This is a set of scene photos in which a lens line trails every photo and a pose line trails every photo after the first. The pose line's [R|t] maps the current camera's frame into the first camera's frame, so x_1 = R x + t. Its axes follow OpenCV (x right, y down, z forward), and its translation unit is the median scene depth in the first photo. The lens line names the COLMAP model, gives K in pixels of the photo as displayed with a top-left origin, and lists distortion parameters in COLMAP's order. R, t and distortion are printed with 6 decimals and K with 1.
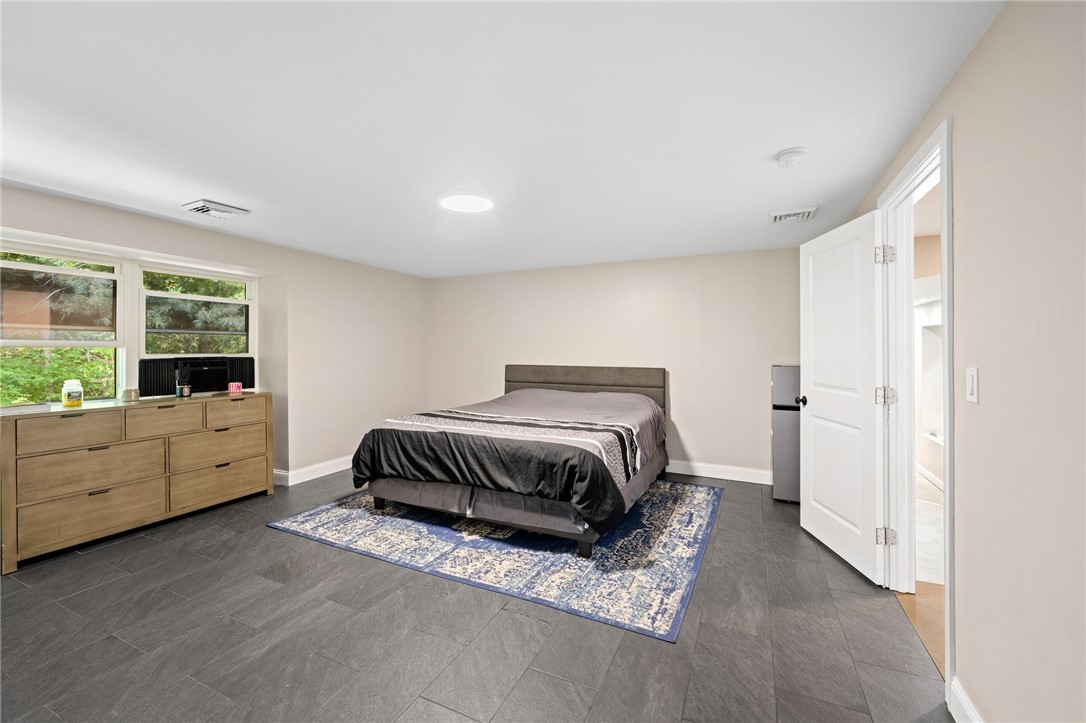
lens RADIAL K [[435.5, 0, 544.6], [0, 435.5, 350.5], [0, 0, 1]] dist [0.000077, 0.000057]
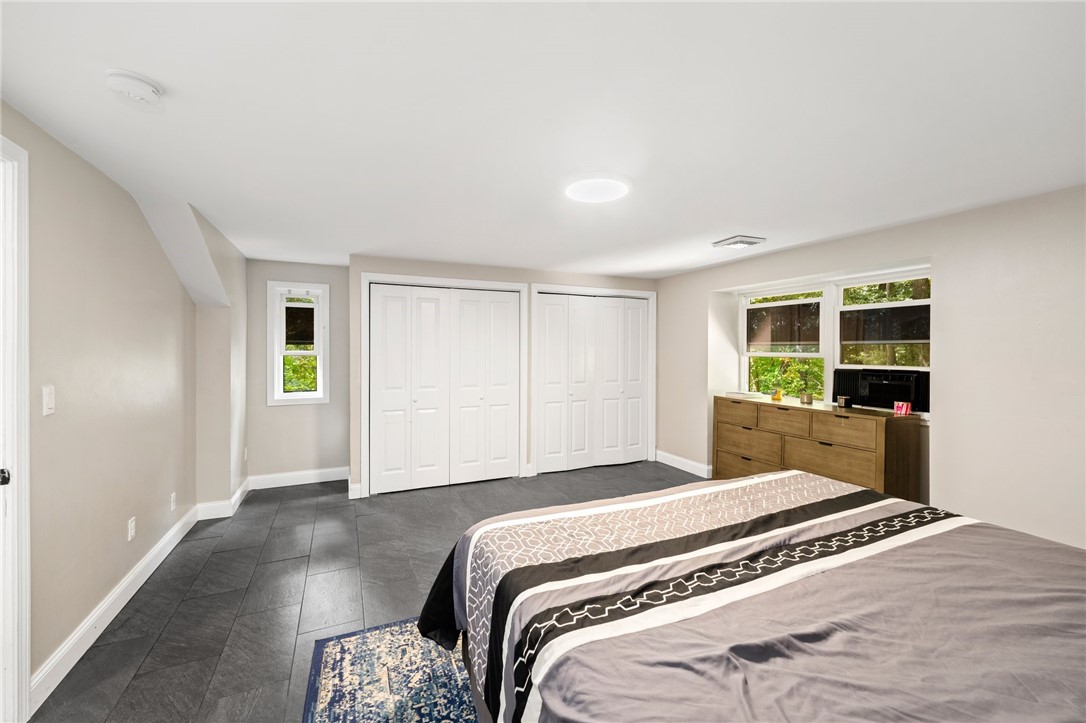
lens RADIAL K [[435.5, 0, 544.6], [0, 435.5, 350.5], [0, 0, 1]] dist [0.000077, 0.000057]
pose [[-0.639213, 0.001128, -0.769029, 0.585946], [-0.004646, 0.999975, 0.005328, -0.041670], [0.769016, 0.006979, -0.639192, 1.624127]]
